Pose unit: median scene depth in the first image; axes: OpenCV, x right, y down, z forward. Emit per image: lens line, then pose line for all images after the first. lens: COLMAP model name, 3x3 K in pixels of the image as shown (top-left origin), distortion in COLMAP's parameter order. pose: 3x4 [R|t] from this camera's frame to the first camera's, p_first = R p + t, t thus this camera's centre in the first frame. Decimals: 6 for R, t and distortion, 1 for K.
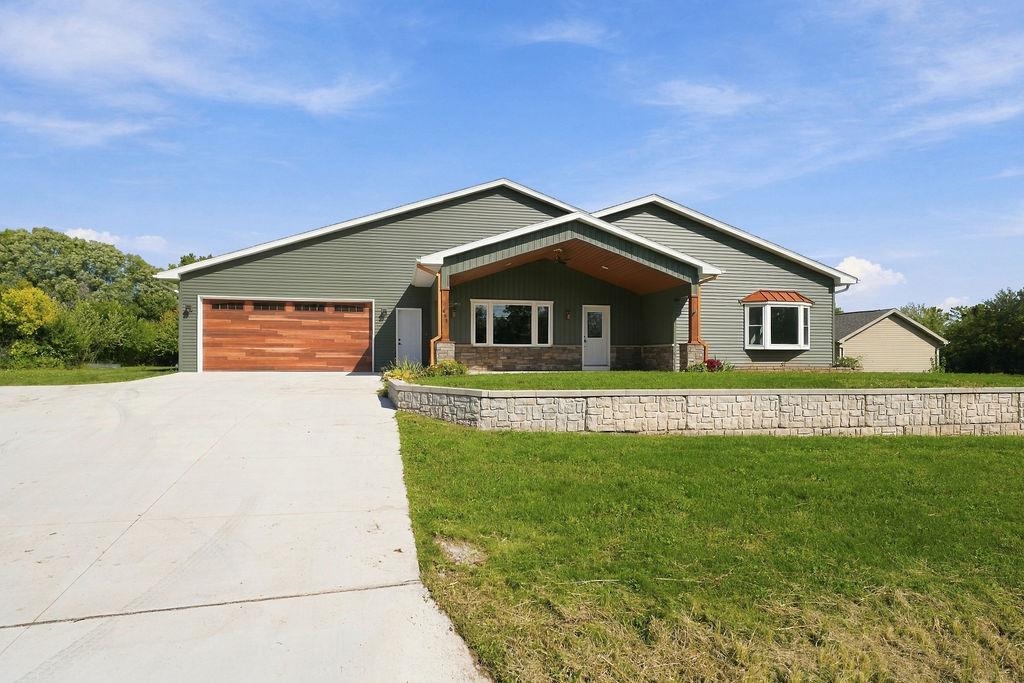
lens RADIAL K [[589.4, 0, 510.9], [0, 589.4, 362.3], [0, 0, 1]] dist [0.003393, -0.000129]
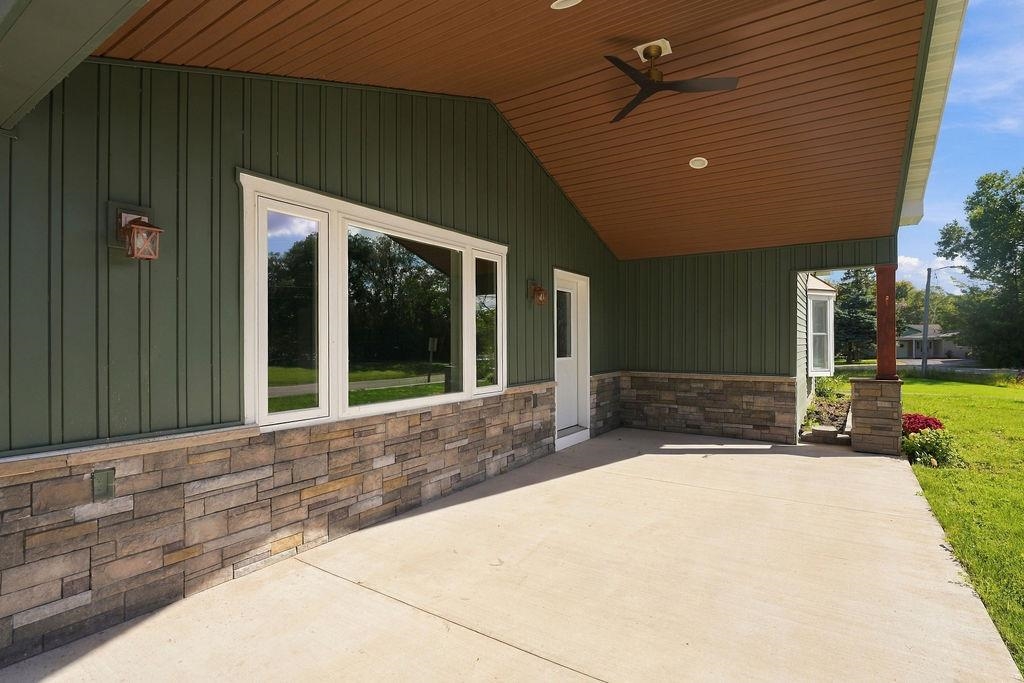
lens RADIAL K [[510.4, 0, 512.0], [0, 510.4, 341.5], [0, 0, 1]] dist [-0.003406, -0.000359]
pose [[0.704873, -0.005711, 0.709311, -0.119221], [0.010158, 0.999946, -0.002044, -0.053977], [-0.709261, 0.008646, 0.704893, 0.821613]]
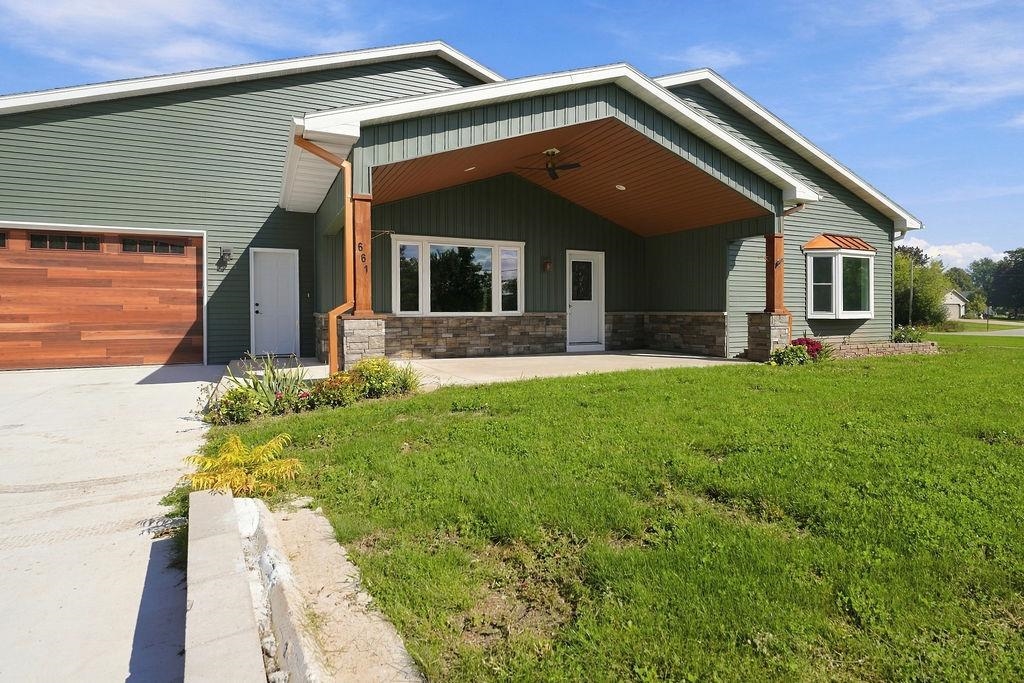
lens RADIAL K [[530.3, 0, 509.2], [0, 530.3, 318.7], [0, 0, 1]] dist [-0.011095, -0.000150]
pose [[0.969662, -0.009436, 0.244269, -0.082263], [0.007843, 0.999941, 0.007493, -0.027954], [-0.244325, -0.005350, 0.969679, 0.468639]]
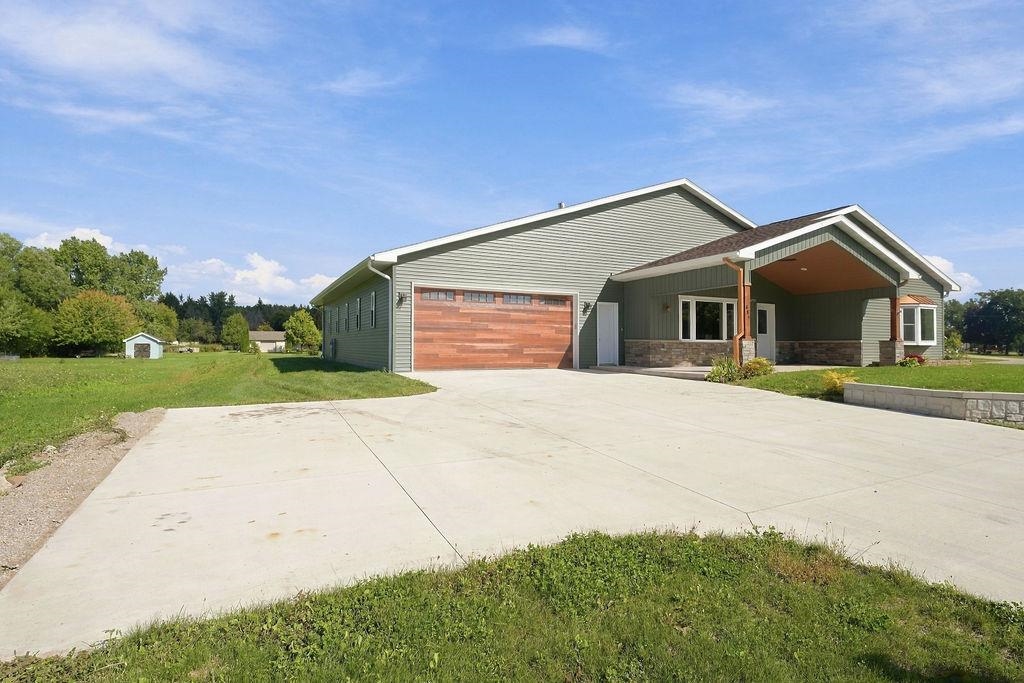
lens RADIAL K [[510.4, 0, 512.0], [0, 510.4, 341.5], [0, 0, 1]] dist [-0.003406, -0.000359]
pose [[0.962291, 0.001214, 0.272019, -0.569067], [0.003342, 0.999862, -0.016285, -0.014637], [-0.272001, 0.016580, 0.962154, 0.241148]]
